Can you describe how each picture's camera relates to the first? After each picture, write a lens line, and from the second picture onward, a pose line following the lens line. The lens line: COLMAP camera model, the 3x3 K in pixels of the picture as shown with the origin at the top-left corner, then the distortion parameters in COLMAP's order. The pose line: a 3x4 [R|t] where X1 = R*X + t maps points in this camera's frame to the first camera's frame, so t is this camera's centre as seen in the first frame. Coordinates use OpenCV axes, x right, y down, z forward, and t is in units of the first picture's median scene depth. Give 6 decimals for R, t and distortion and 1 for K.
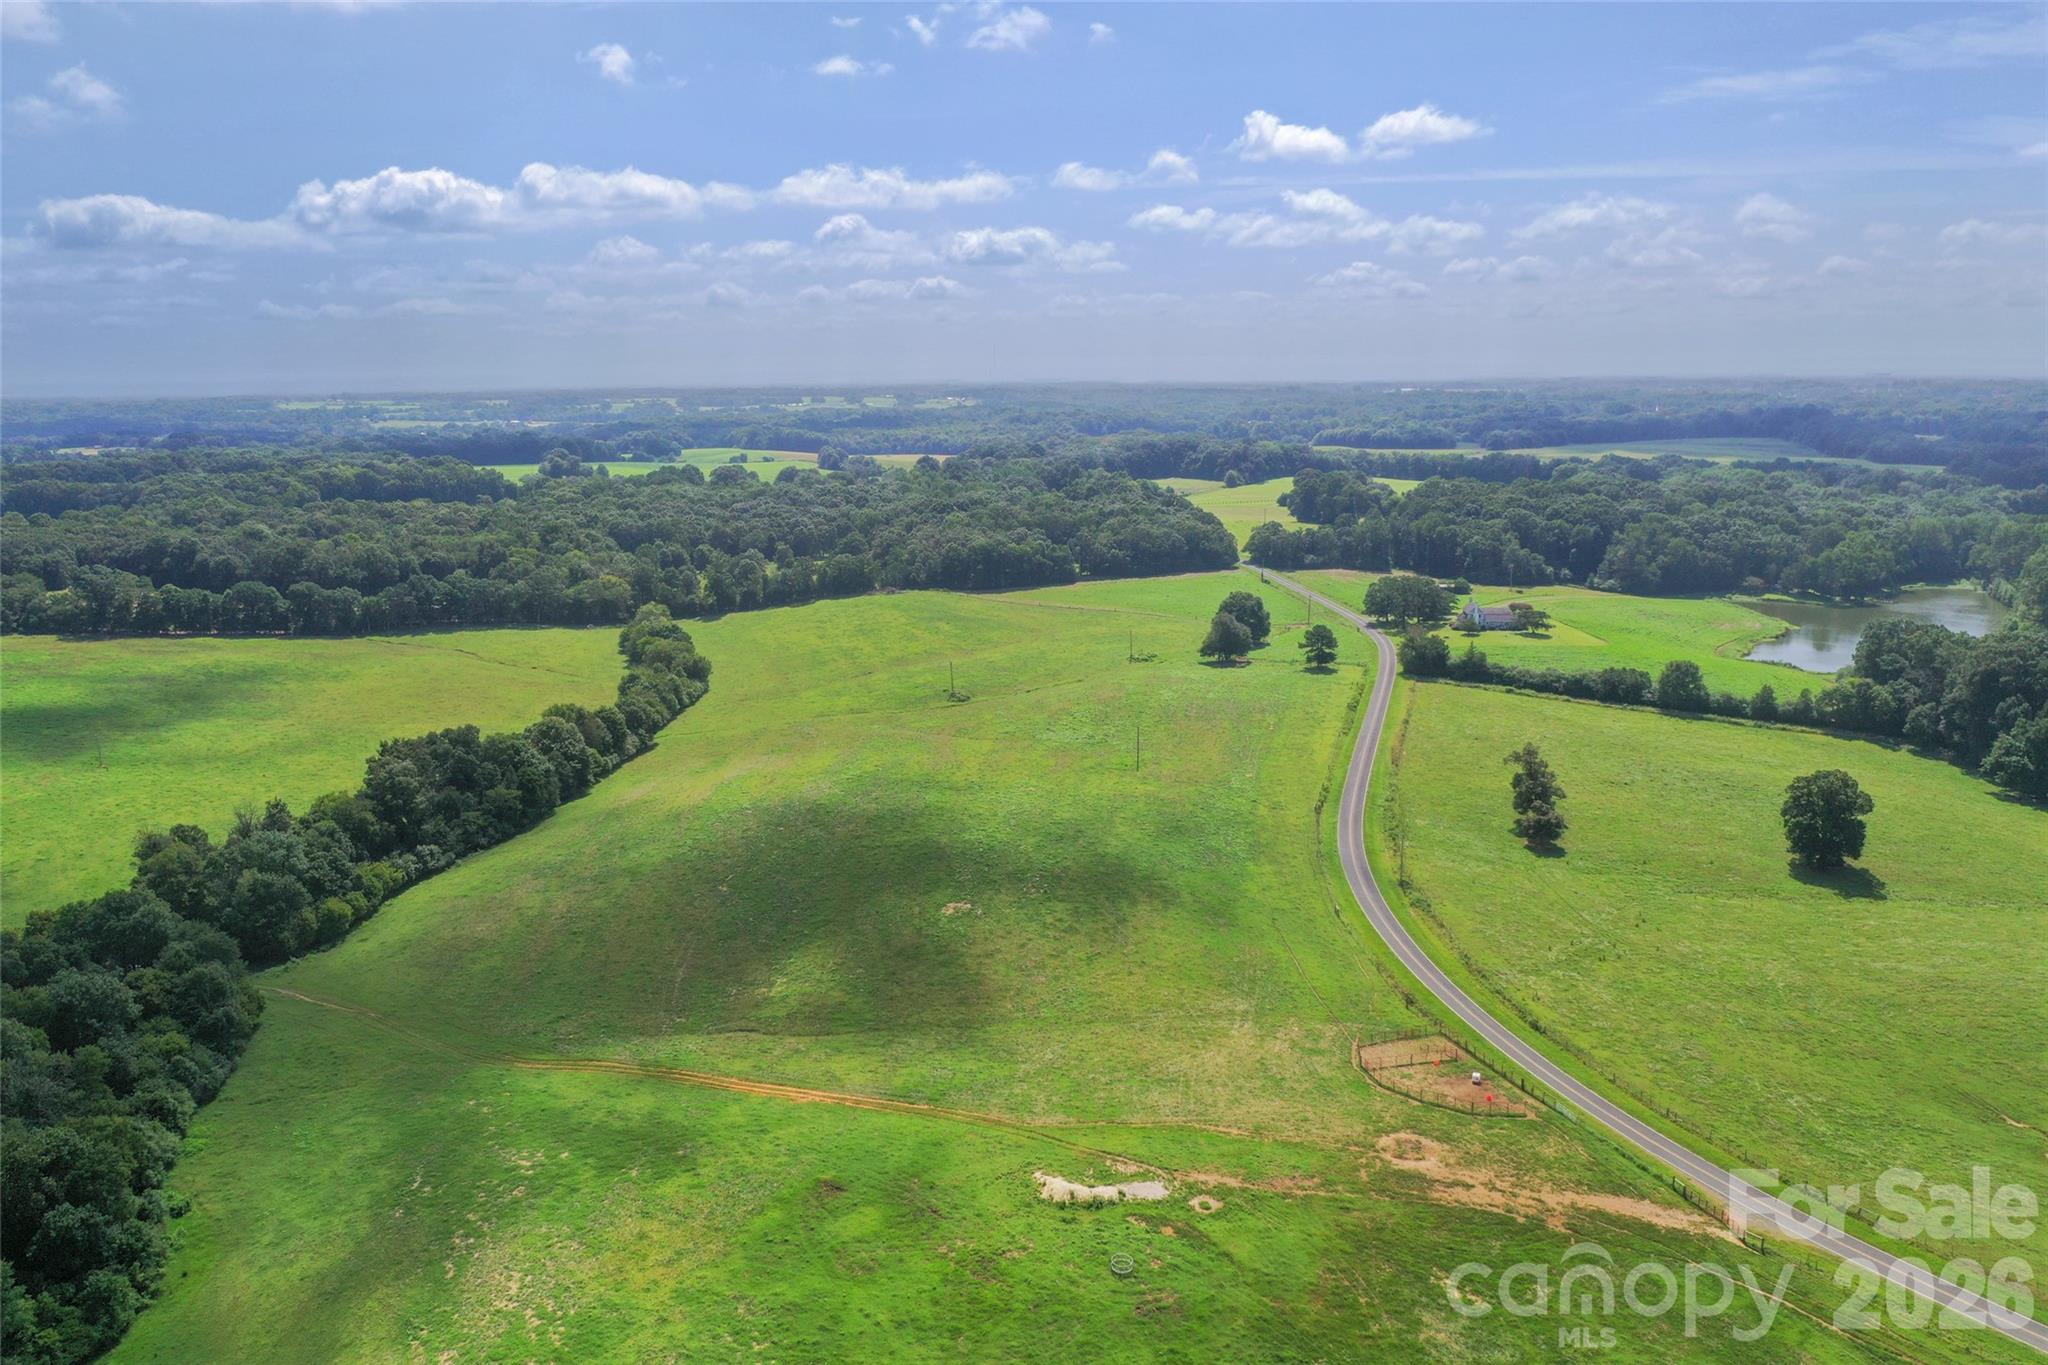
lens RADIAL K [[1645.9, 0, 1024.0], [0, 1645.9, 682.5], [0, 0, 1]] dist [-0.013187, -0.002087]
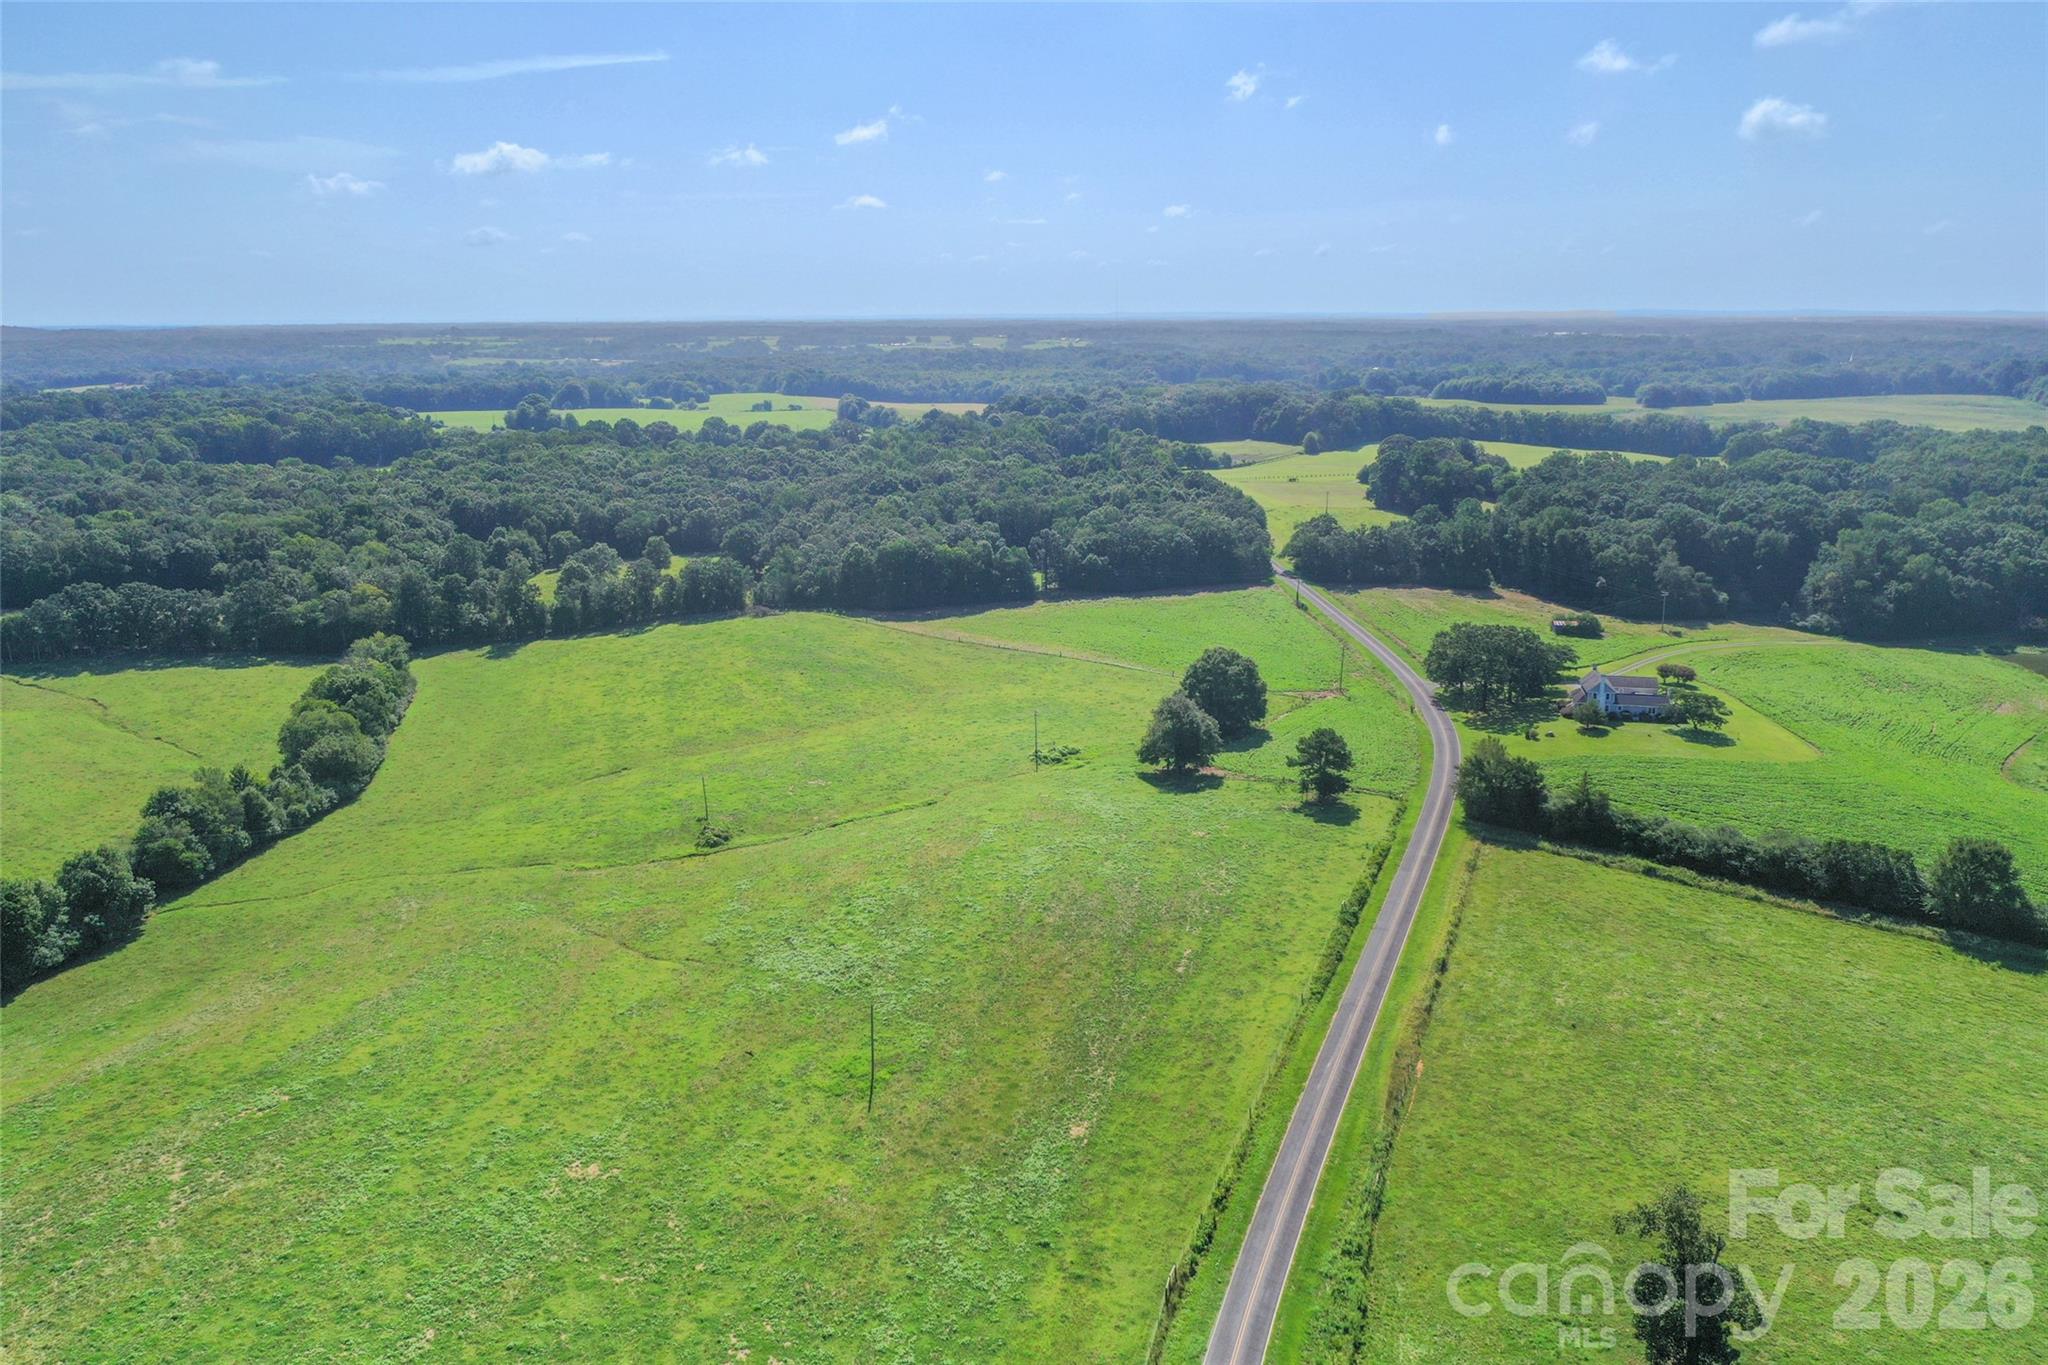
lens RADIAL K [[1645.9, 0, 1024.0], [0, 1645.9, 682.5], [0, 0, 1]] dist [-0.013187, -0.002087]
pose [[0.996164, 0.025133, -0.083816, 0.086108], [-0.022203, 0.999116, 0.035703, -0.049905], [0.084639, -0.033705, 0.995841, 0.286403]]
